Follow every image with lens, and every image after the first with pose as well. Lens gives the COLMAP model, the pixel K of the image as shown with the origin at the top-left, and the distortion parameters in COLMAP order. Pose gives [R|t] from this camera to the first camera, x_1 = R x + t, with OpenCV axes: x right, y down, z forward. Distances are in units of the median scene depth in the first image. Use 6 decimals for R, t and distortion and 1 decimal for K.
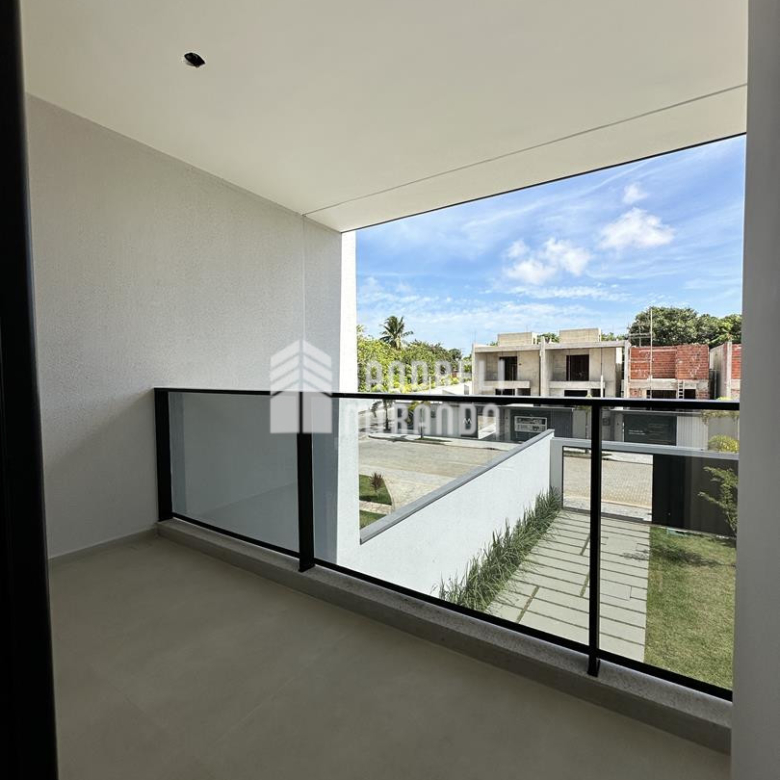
lens RADIAL K [[416.7, 0, 389.3], [0, 416.7, 391.5], [0, 0, 1]] dist [-0.004033, 0.000659]
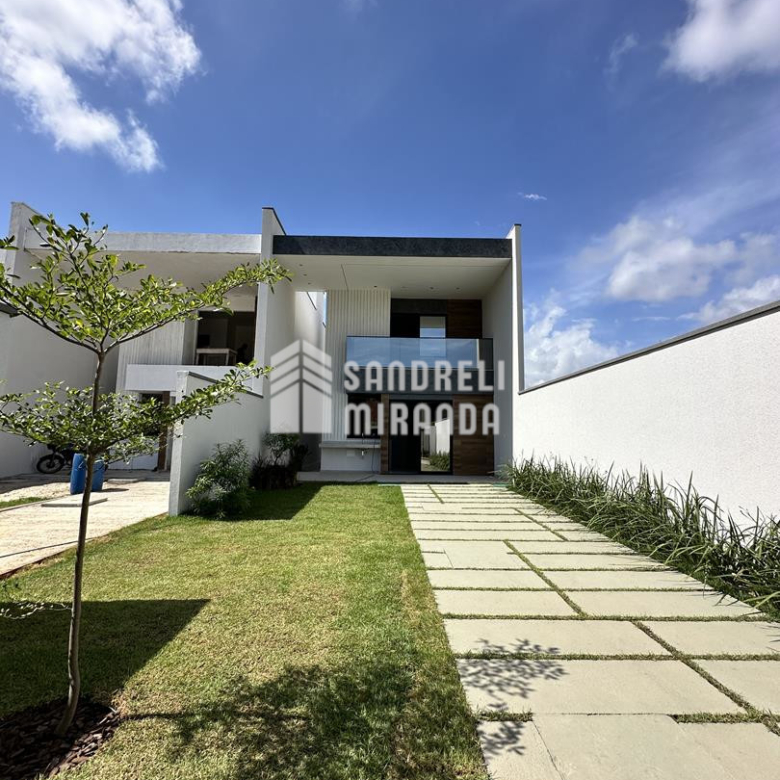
lens RADIAL K [[416.7, 0, 390.0], [0, 416.7, 392.0], [0, 0, 1]] dist [-0.004033, 0.000659]
pose [[-0.823195, -0.063426, -0.564205, 0.697479], [-0.030654, 0.997256, -0.067382, 0.226548], [0.566931, -0.038174, -0.822880, 1.024534]]
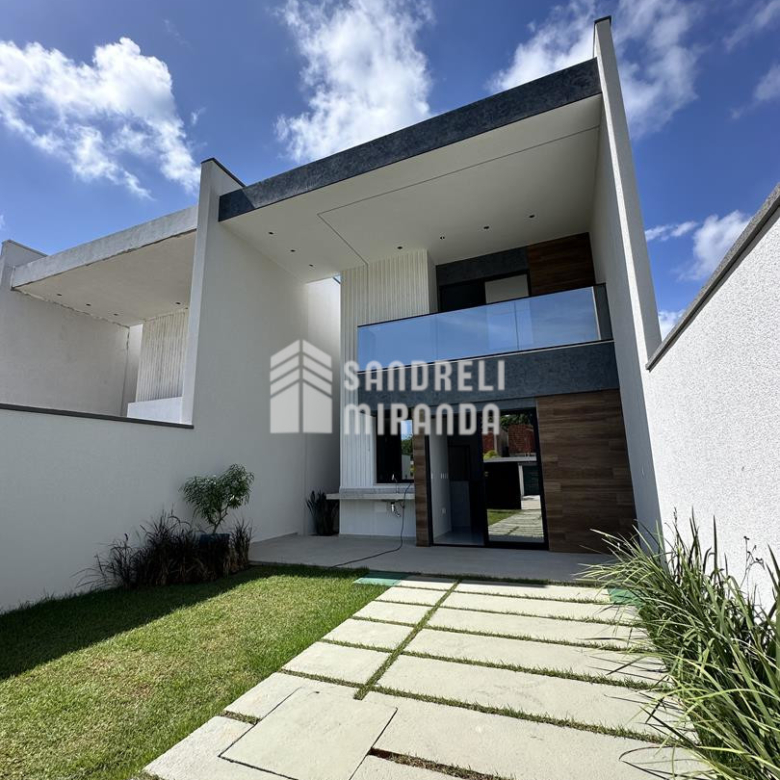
lens RADIAL K [[416.7, 0, 391.0], [0, 416.7, 390.9], [0, 0, 1]] dist [-0.004033, 0.000659]
pose [[-0.981406, -0.002867, -0.191923, 0.271361], [0.026793, 0.988053, -0.151766, 0.230587], [0.190065, -0.154086, -0.969604, 0.762912]]
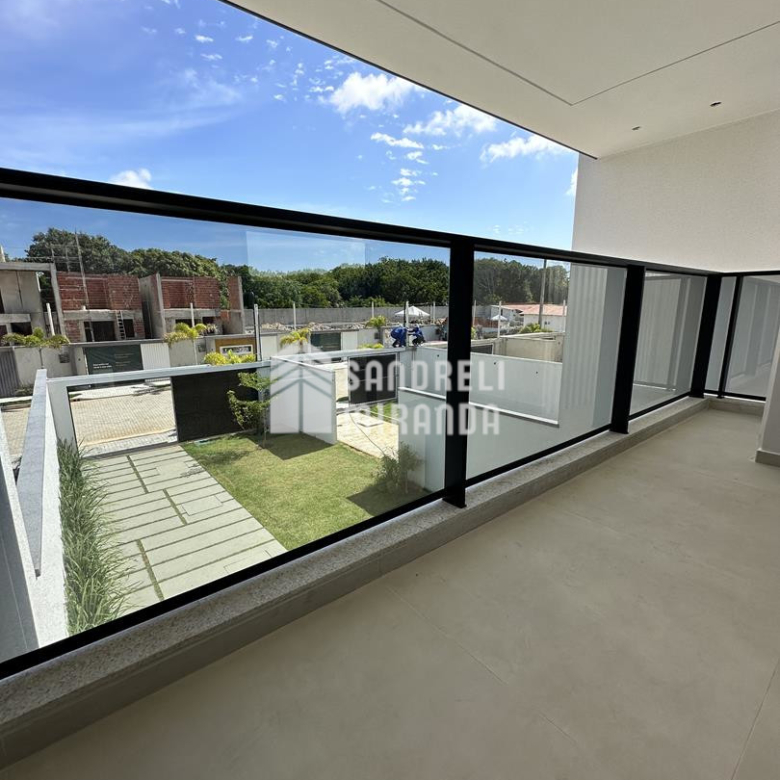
lens RADIAL K [[416.7, 0, 390.5], [0, 416.7, 390.5], [0, 0, 1]] dist [-0.004033, 0.000659]
pose [[0.307171, -0.188764, 0.932745, -0.172052], [0.045476, 0.981922, 0.183740, 0.020606], [-0.950567, -0.014022, 0.310203, 0.178395]]
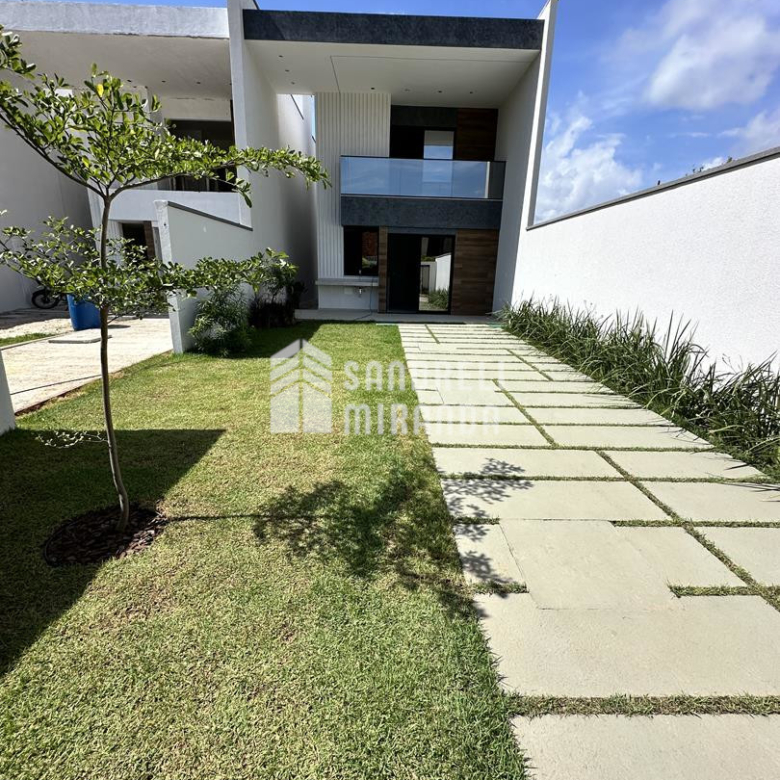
lens RADIAL K [[416.7, 0, 389.9], [0, 416.7, 392.2], [0, 0, 1]] dist [-0.004033, 0.000659]
pose [[-0.821633, 0.147357, -0.550640, 0.697484], [-0.041831, 0.947816, 0.316063, 0.219022], [0.568479, 0.282722, -0.772593, 1.025887]]
